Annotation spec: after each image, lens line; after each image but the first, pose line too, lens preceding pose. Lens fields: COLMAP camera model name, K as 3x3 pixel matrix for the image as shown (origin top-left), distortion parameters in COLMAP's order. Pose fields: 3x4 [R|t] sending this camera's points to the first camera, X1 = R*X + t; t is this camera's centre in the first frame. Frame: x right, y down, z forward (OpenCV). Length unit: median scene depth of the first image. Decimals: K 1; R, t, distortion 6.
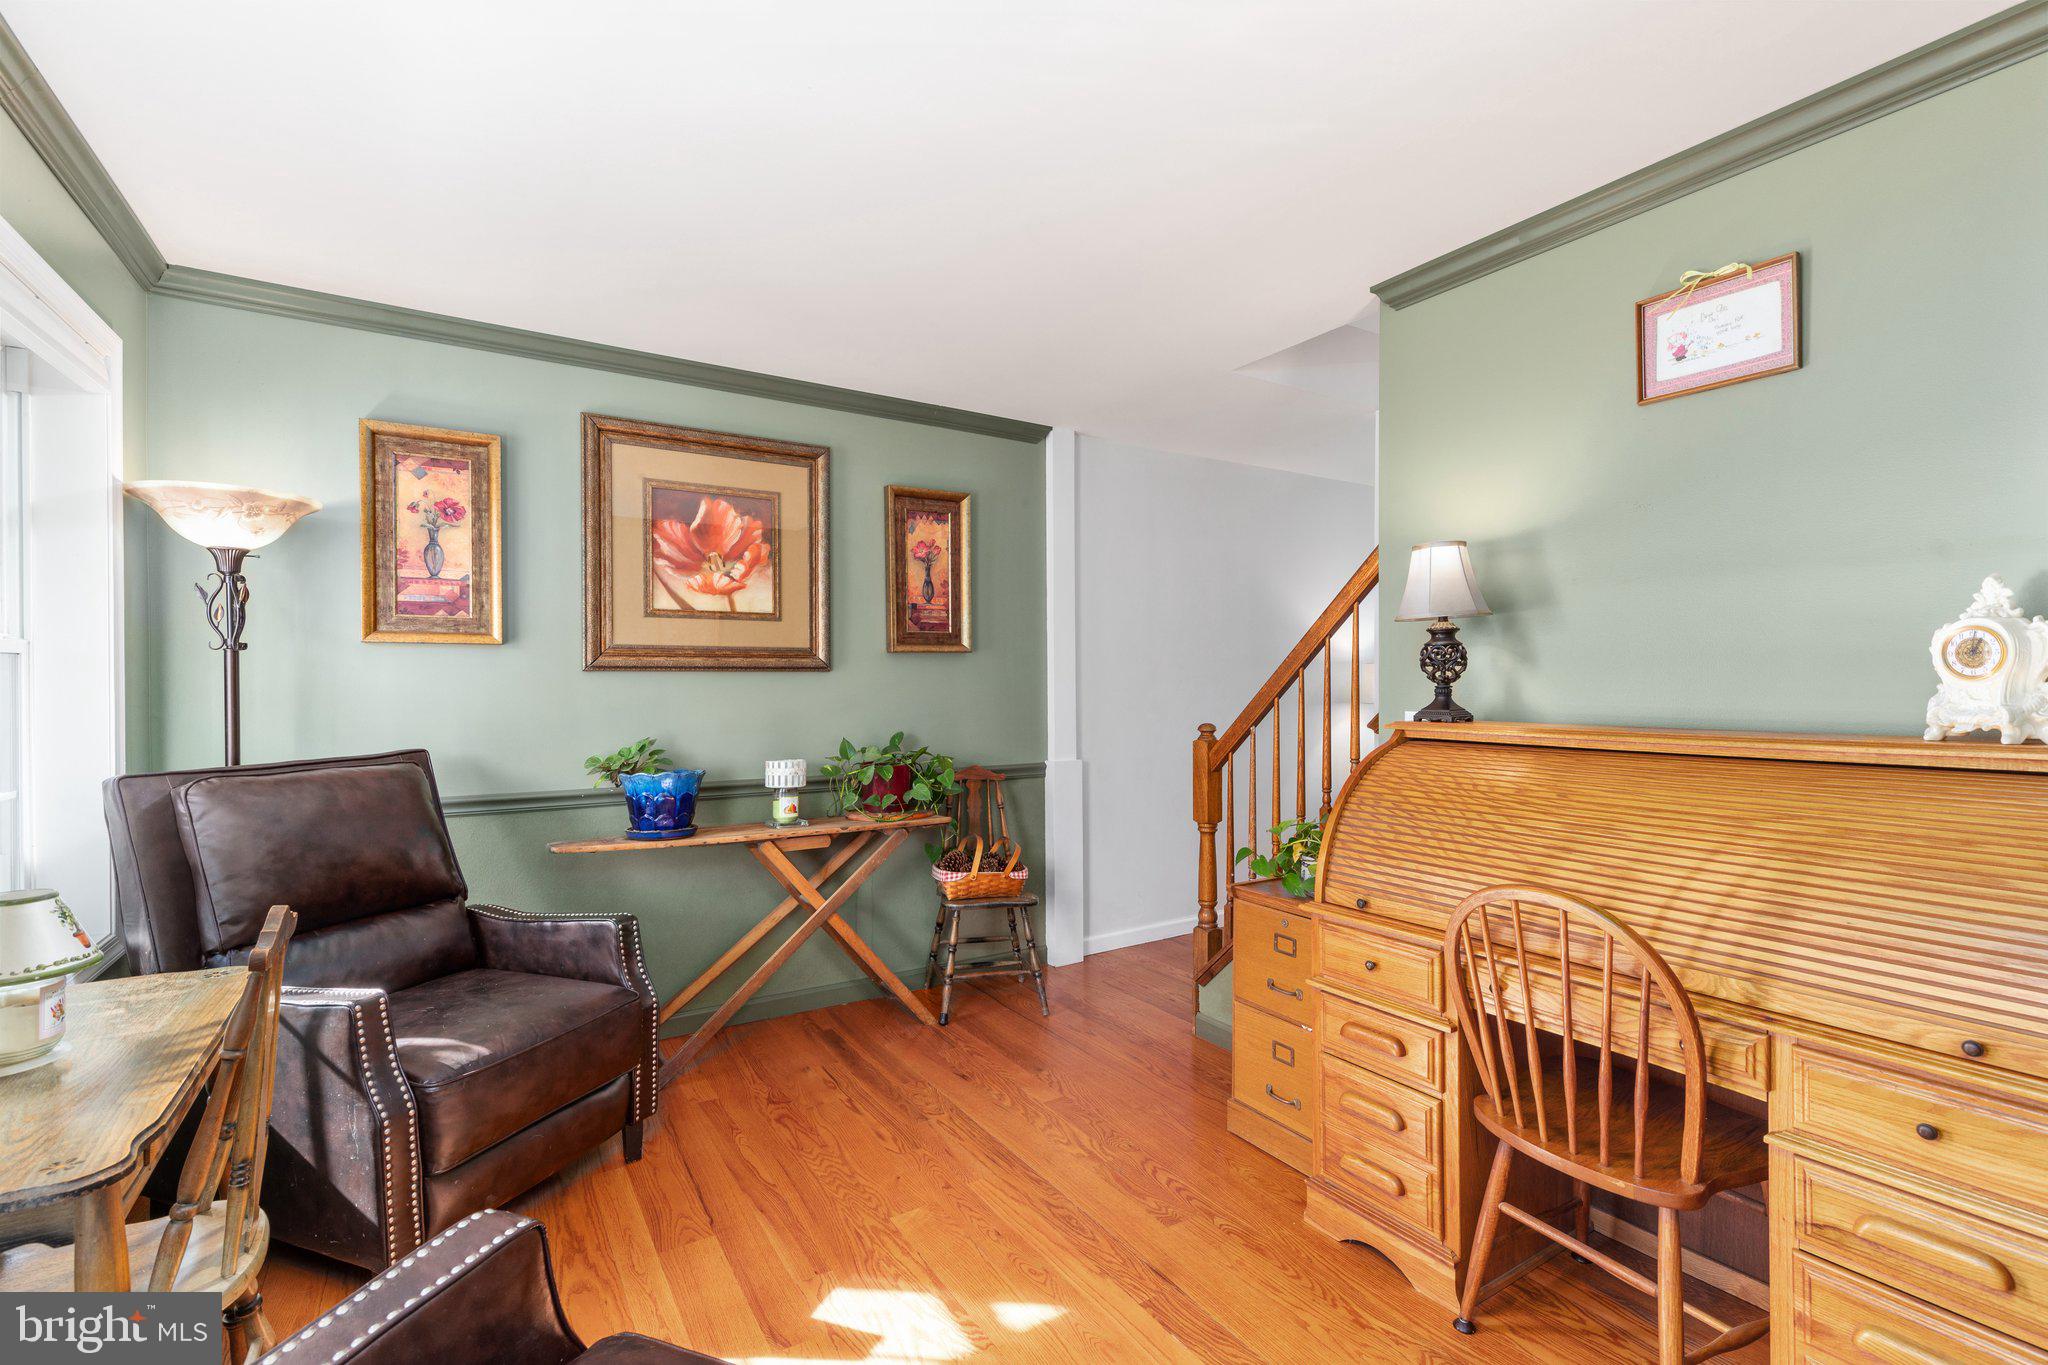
lens RADIAL K [[913.0, 0, 1021.1], [0, 913.0, 681.9], [0, 0, 1]] dist [0.007592, -0.001347]
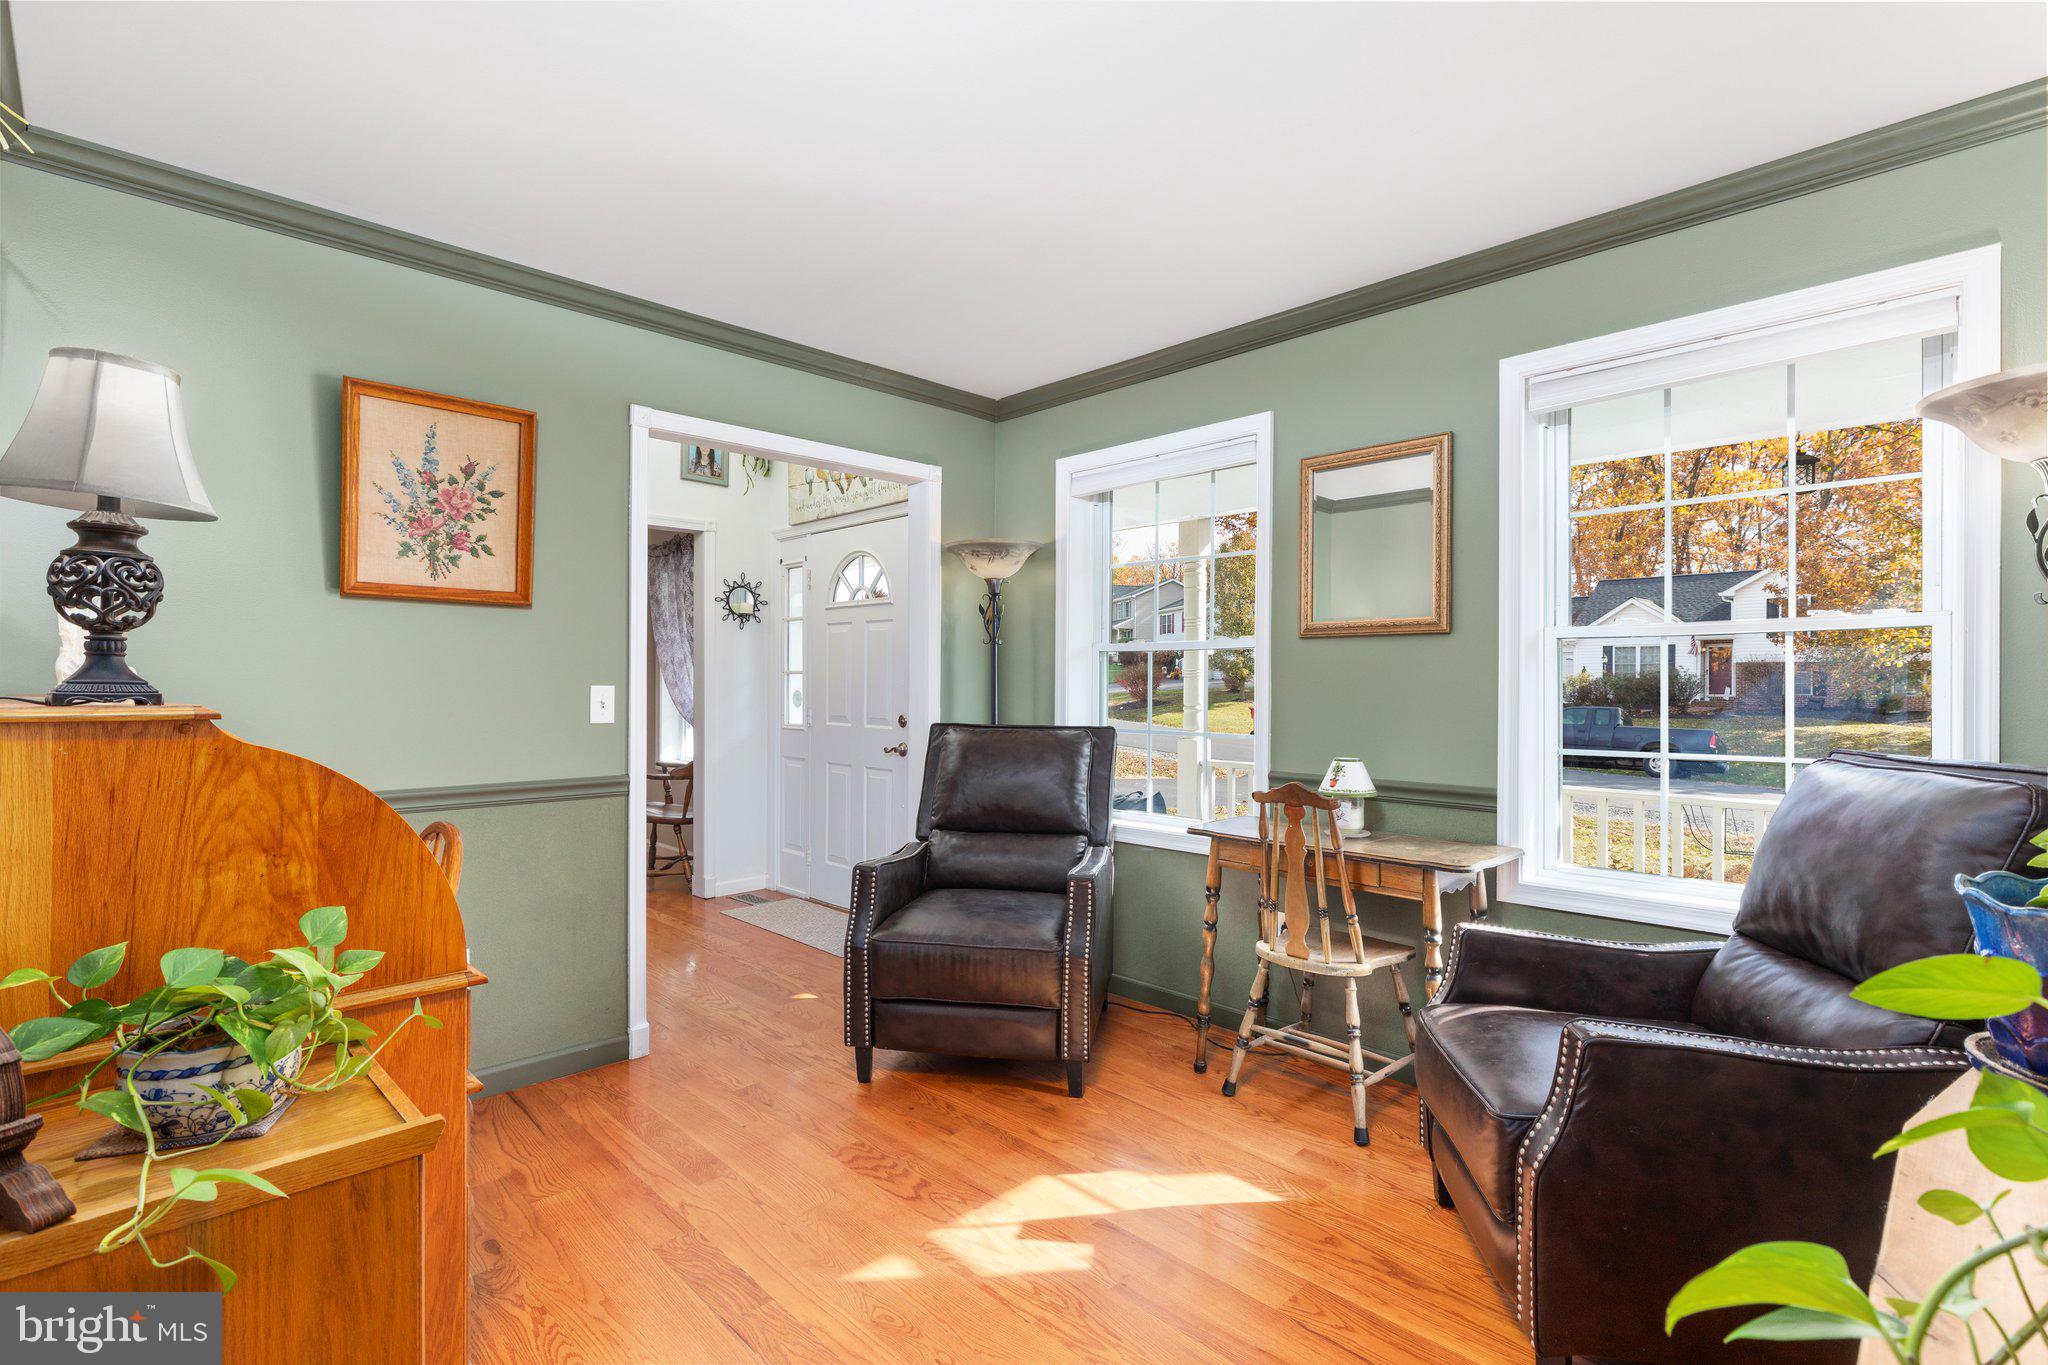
lens RADIAL K [[974.9, 0, 1027.6], [0, 974.9, 681.5], [0, 0, 1]] dist [0.000069, 0.000020]
pose [[-0.977089, 0.001005, -0.212829, 0.073063], [0.000804, 0.999999, 0.001031, 0.032632], [0.212829, 0.000836, -0.977089, 1.818749]]
